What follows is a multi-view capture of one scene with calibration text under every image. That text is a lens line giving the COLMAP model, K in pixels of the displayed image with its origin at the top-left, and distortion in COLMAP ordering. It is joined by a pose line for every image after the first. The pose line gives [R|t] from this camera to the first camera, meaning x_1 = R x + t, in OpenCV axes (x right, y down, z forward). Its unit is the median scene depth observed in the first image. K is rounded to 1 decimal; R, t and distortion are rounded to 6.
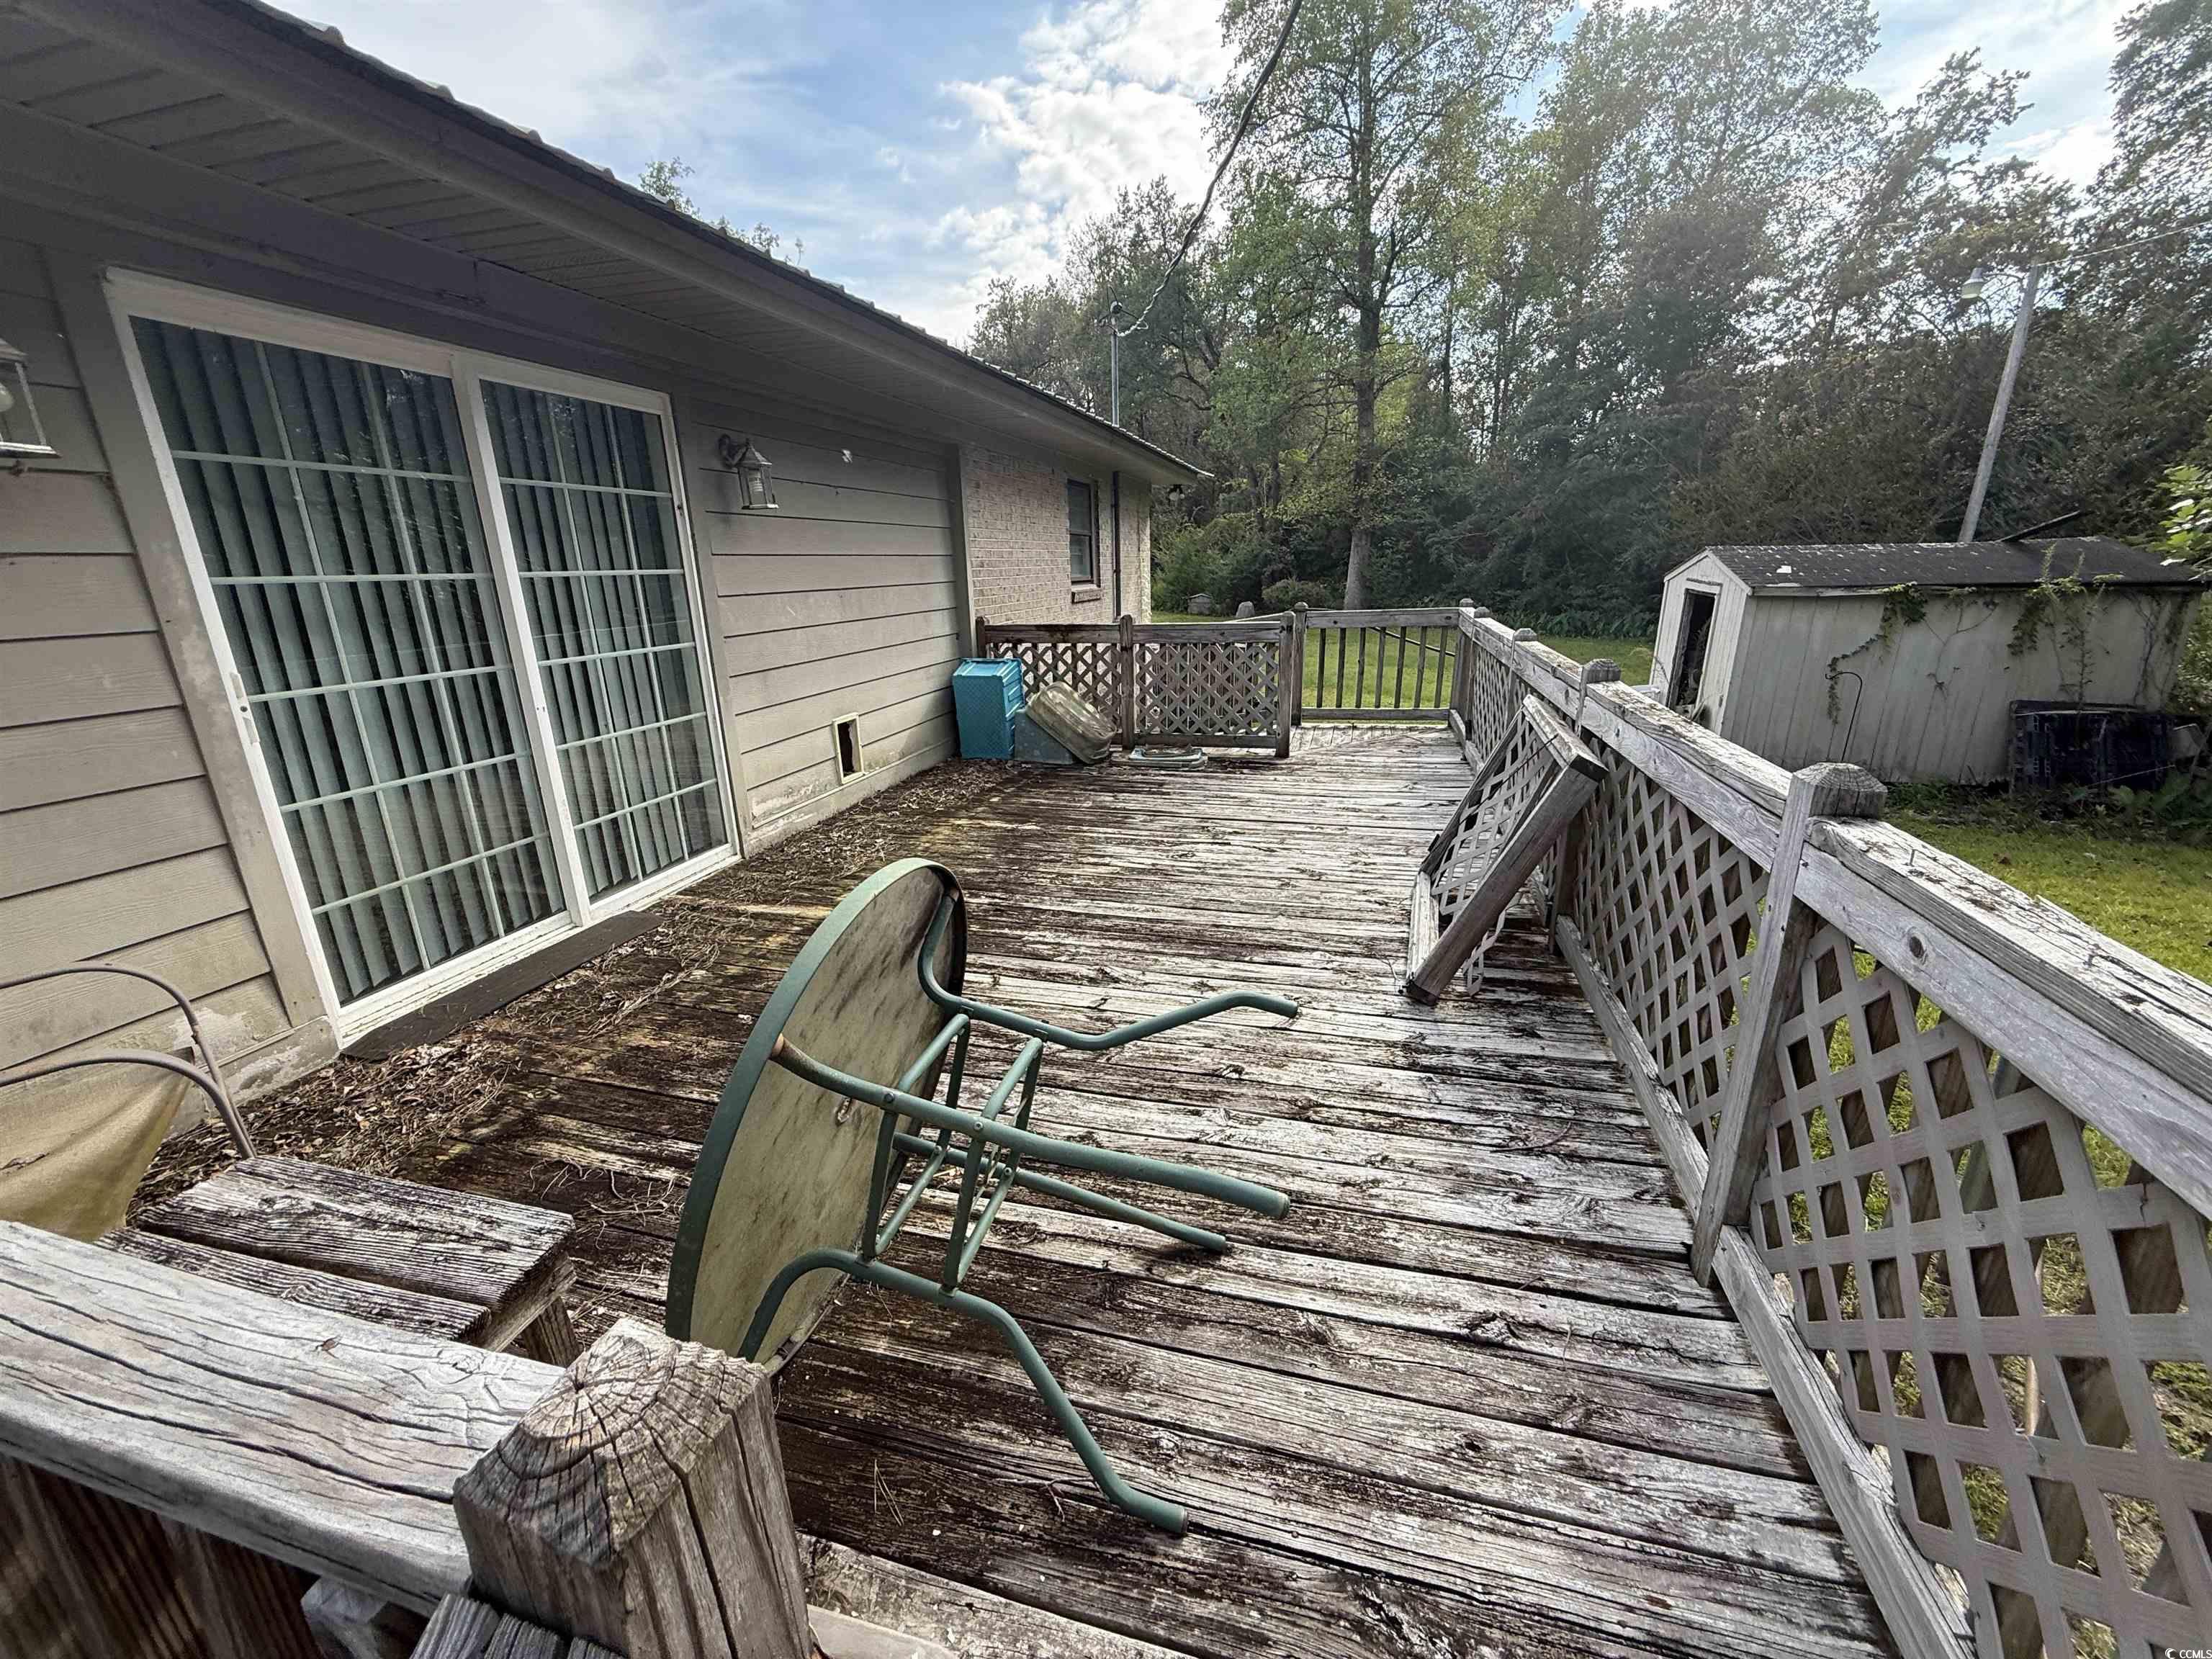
lens RADIAL K [[899.8, 0, 1106.0], [0, 899.8, 829.5], [0, 0, 1]] dist [0.017234, -0.005730]
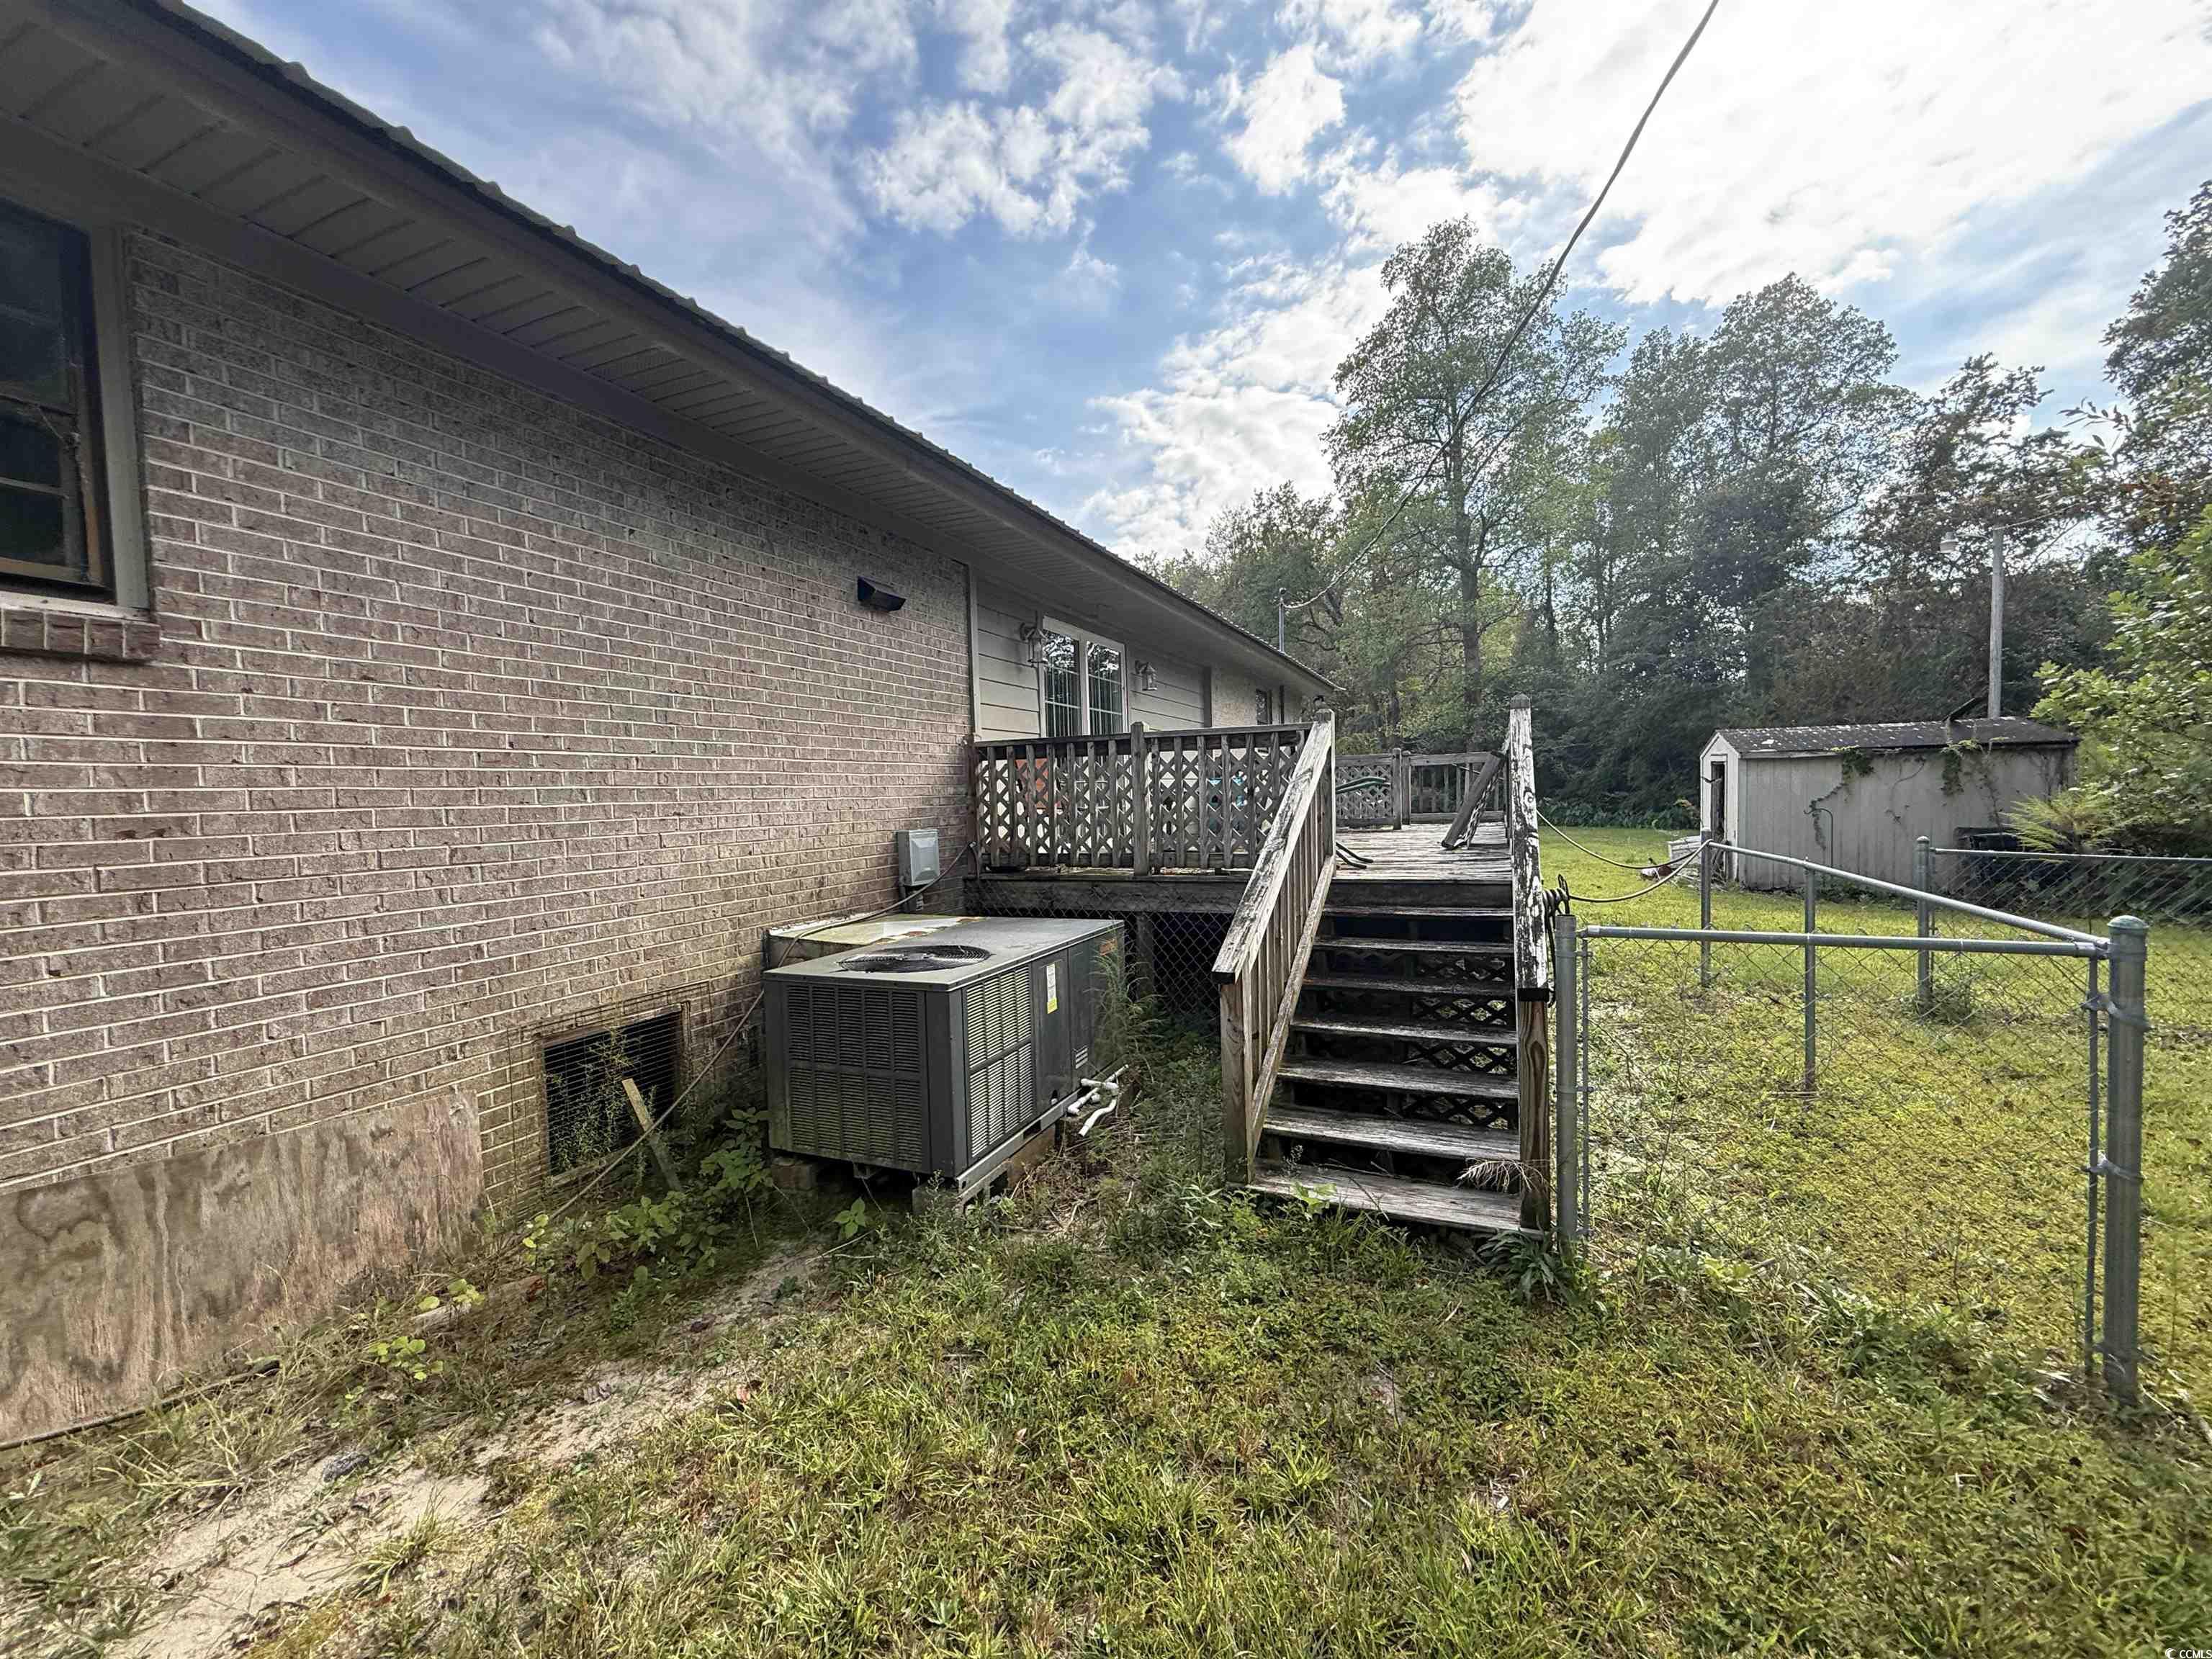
lens RADIAL K [[888.0, 0, 1101.3], [0, 888.0, 824.0], [0, 0, 1]] dist [-0.000808, -0.000369]
pose [[0.989287, -0.001115, -0.145979, -0.018692], [-0.034697, 0.969521, -0.242539, 0.054060], [0.141800, 0.245006, 0.959096, -0.113246]]
